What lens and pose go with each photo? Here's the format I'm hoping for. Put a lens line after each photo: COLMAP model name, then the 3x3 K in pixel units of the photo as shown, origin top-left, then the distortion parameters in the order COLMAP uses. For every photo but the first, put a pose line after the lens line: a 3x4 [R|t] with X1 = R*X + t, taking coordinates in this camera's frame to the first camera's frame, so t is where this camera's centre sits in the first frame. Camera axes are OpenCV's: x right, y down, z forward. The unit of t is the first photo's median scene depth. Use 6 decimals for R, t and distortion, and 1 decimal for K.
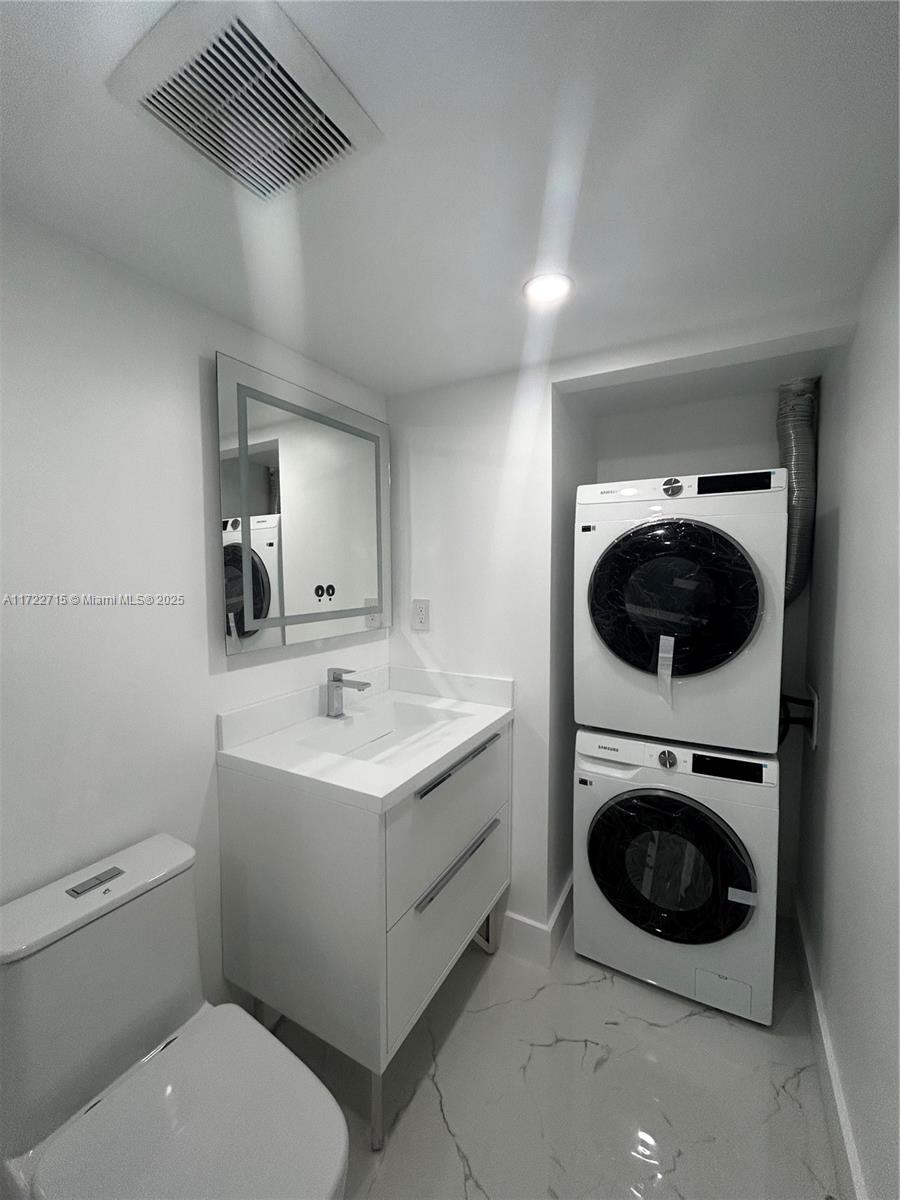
lens RADIAL K [[485.5, 0, 444.8], [0, 485.5, 597.4], [0, 0, 1]] dist [-0.000983, 0.001548]
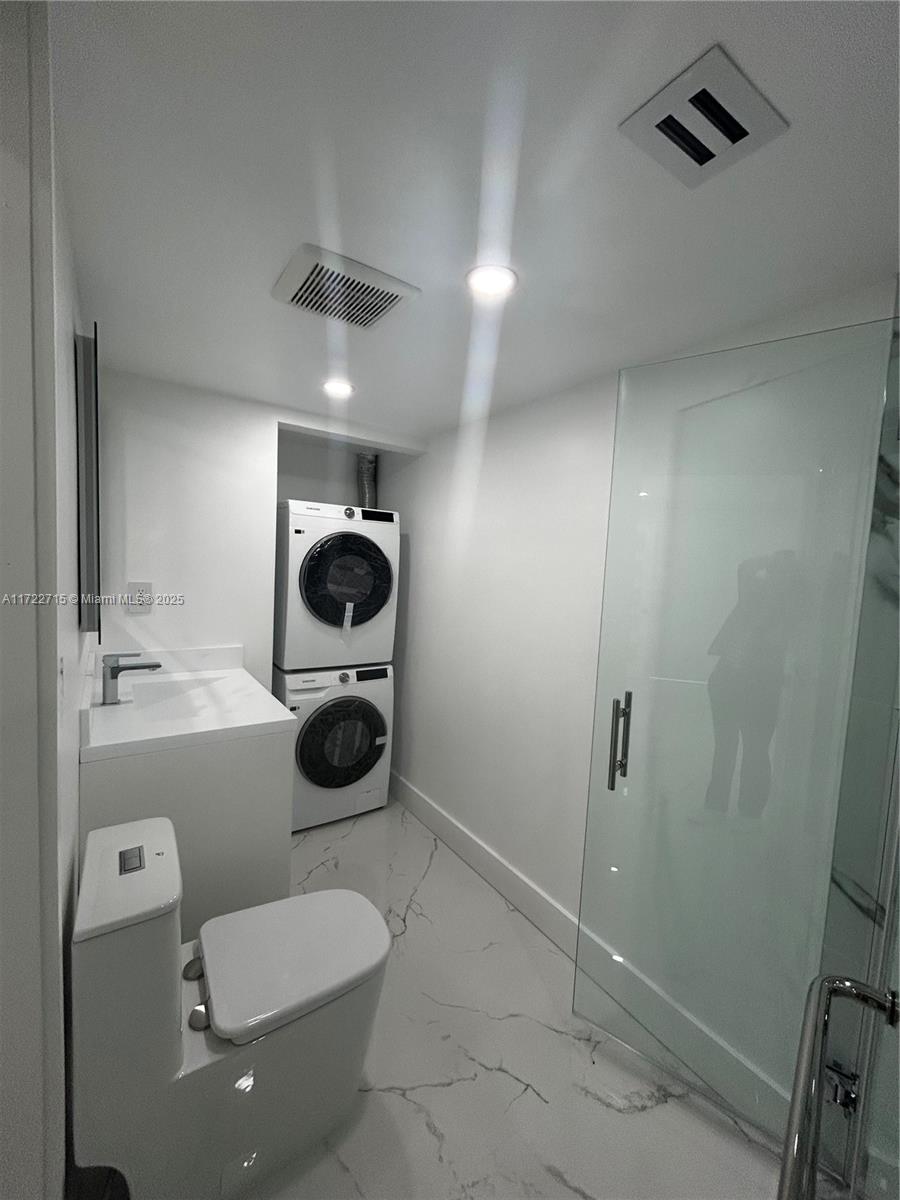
lens RADIAL K [[485.5, 0, 449.5], [0, 485.5, 602.7], [0, 0, 1]] dist [-0.000983, 0.001548]
pose [[0.434648, -0.048685, 0.899284, -0.863375], [0.001481, 0.998575, 0.053345, -0.008341], [-0.900599, -0.021854, 0.434101, -0.029655]]
